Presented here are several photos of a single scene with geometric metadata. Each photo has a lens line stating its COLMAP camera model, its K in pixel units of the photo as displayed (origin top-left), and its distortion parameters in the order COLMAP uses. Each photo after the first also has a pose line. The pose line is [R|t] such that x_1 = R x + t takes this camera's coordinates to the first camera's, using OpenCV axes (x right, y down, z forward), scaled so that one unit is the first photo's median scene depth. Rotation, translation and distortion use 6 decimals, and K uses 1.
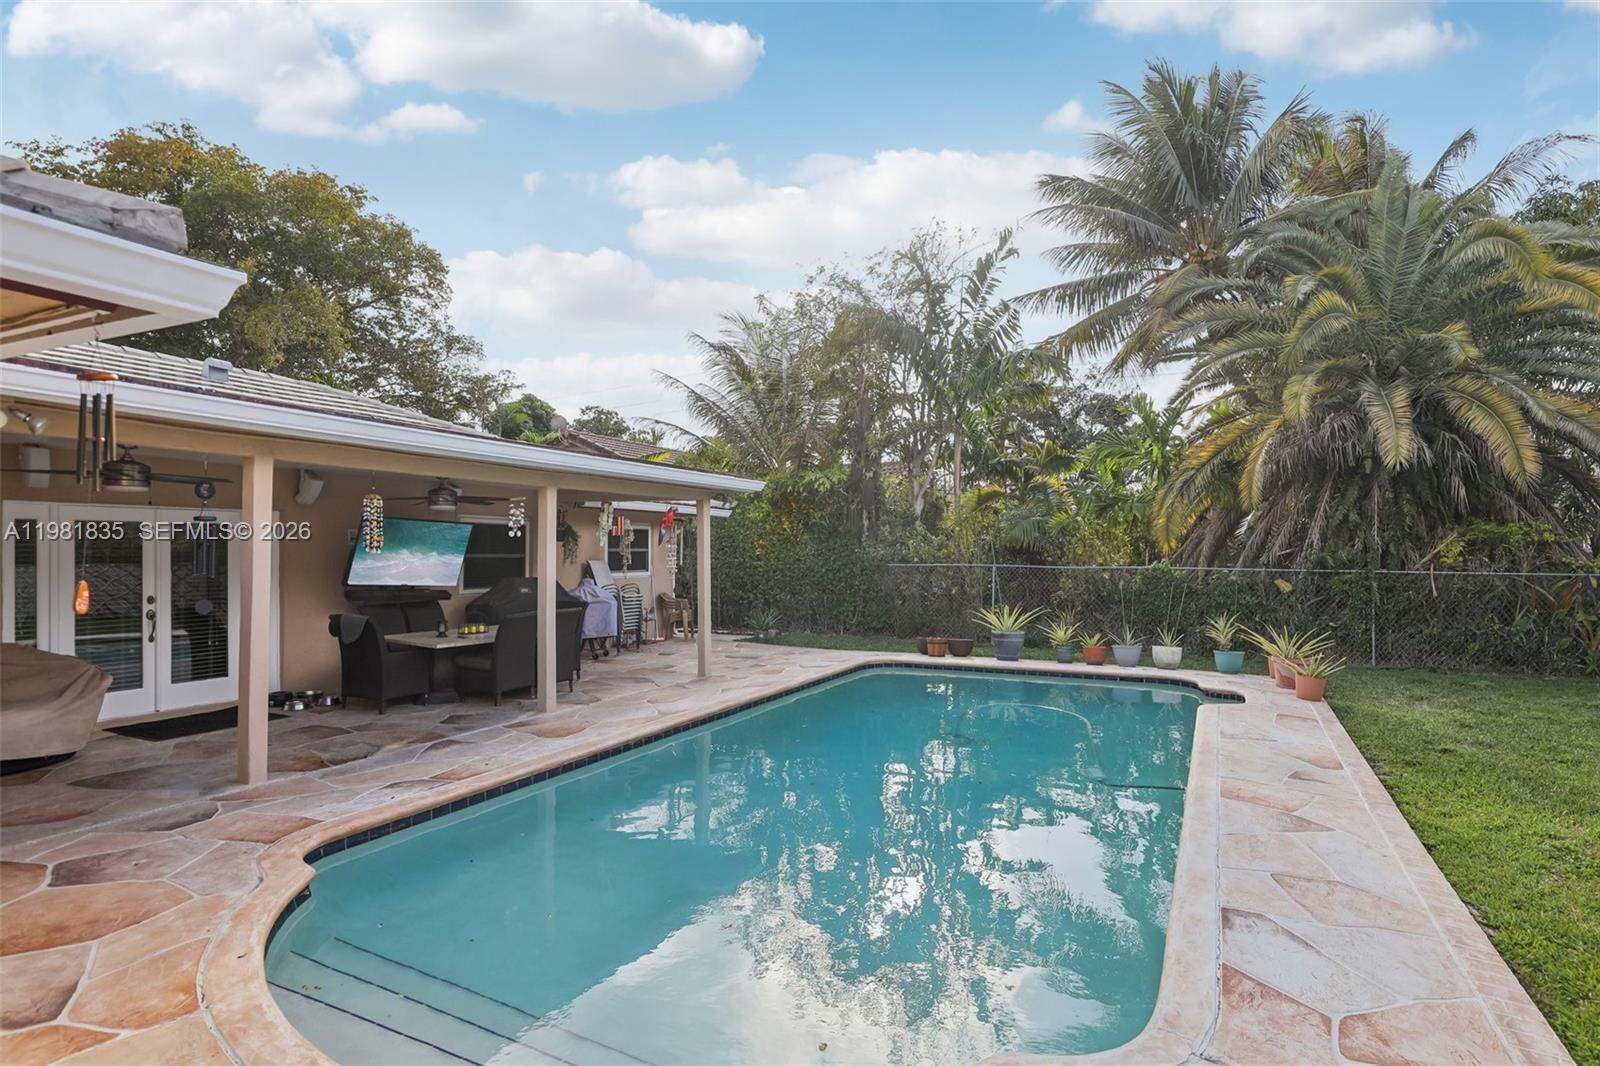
lens RADIAL K [[833.0, 0, 799.5], [0, 833.0, 543.0], [0, 0, 1]] dist [-0.005983, 0.000555]
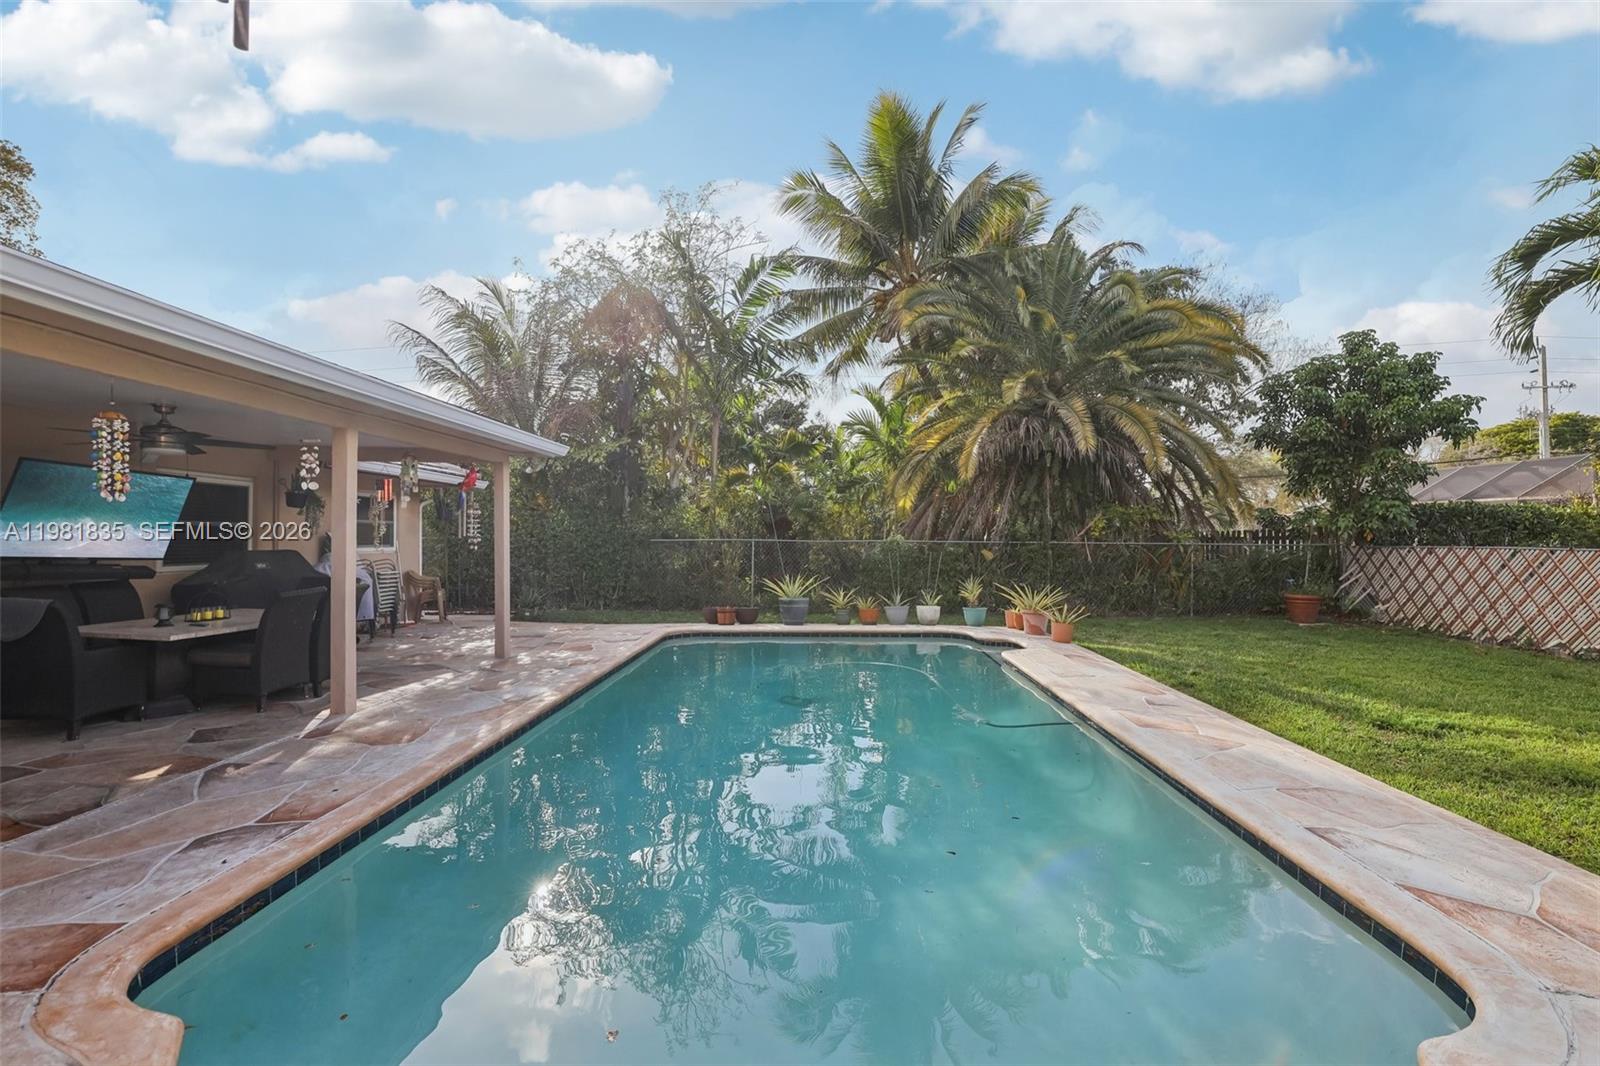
lens RADIAL K [[739.1, 0, 800.0], [0, 739.1, 540.2], [0, 0, 1]] dist [0.000405, 0.000383]
pose [[0.909816, -0.001568, 0.415009, -0.141057], [-0.003758, 0.999921, 0.012016, 0.019608], [-0.414995, -0.012492, 0.909738, 0.126554]]
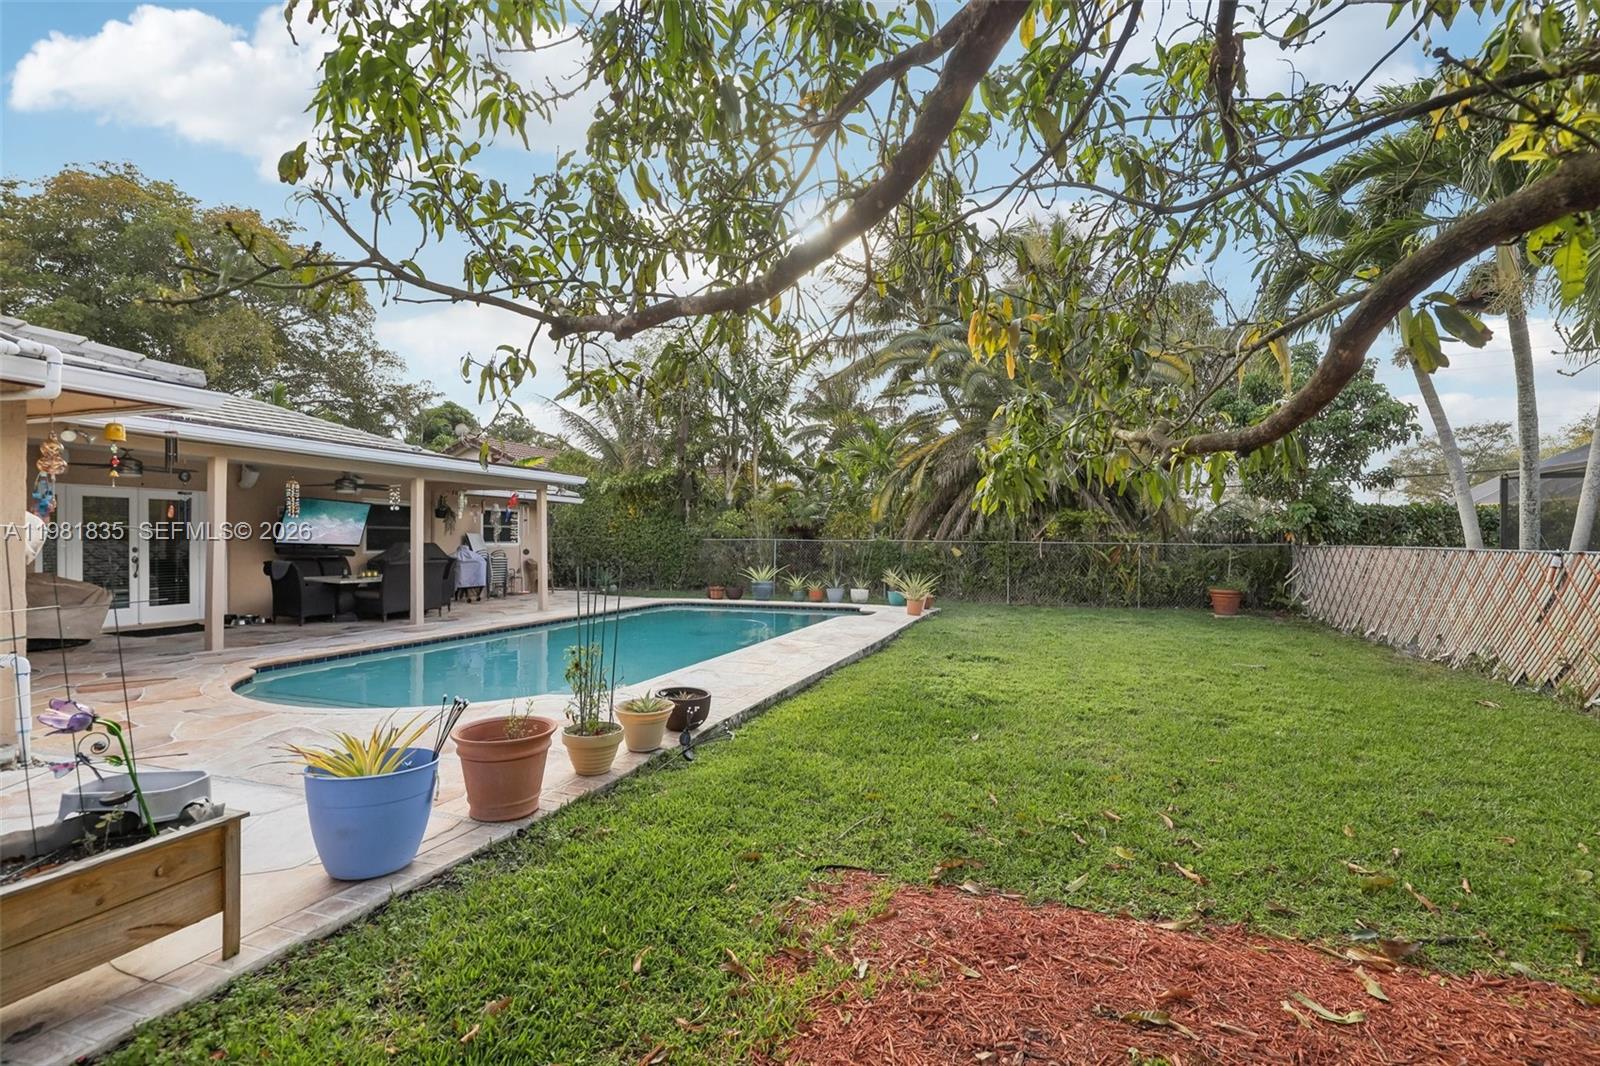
lens RADIAL K [[739.1, 0, 807.8], [0, 739.1, 541.3], [0, 0, 1]] dist [0.000405, 0.000383]
pose [[0.992834, 0.002279, 0.119483, 0.176021], [-0.003236, 0.999964, 0.007812, 0.024997], [-0.119461, -0.008142, 0.992805, -0.311276]]
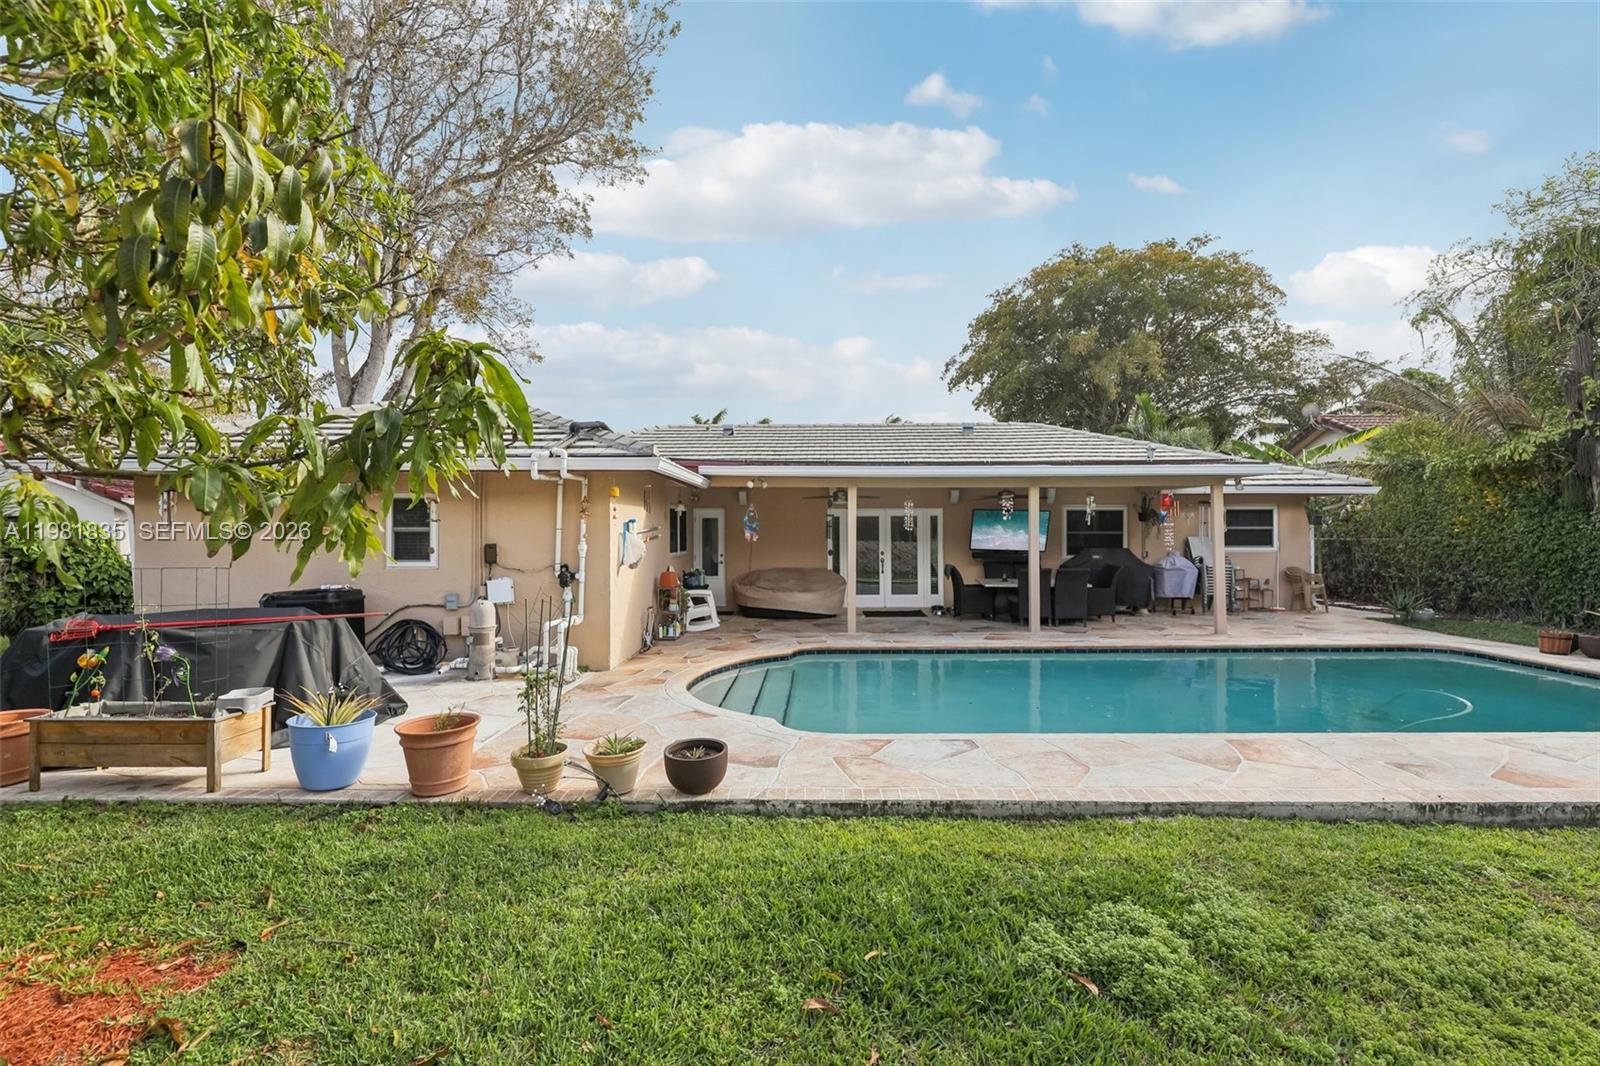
lens RADIAL K [[739.1, 0, 826.4], [0, 739.1, 525.6], [0, 0, 1]] dist [0.000405, 0.000383]
pose [[0.441269, -0.010444, -0.897314, 0.543012], [0.011484, 0.999916, -0.005991, 0.005539], [0.897301, -0.007661, 0.441352, 0.030273]]
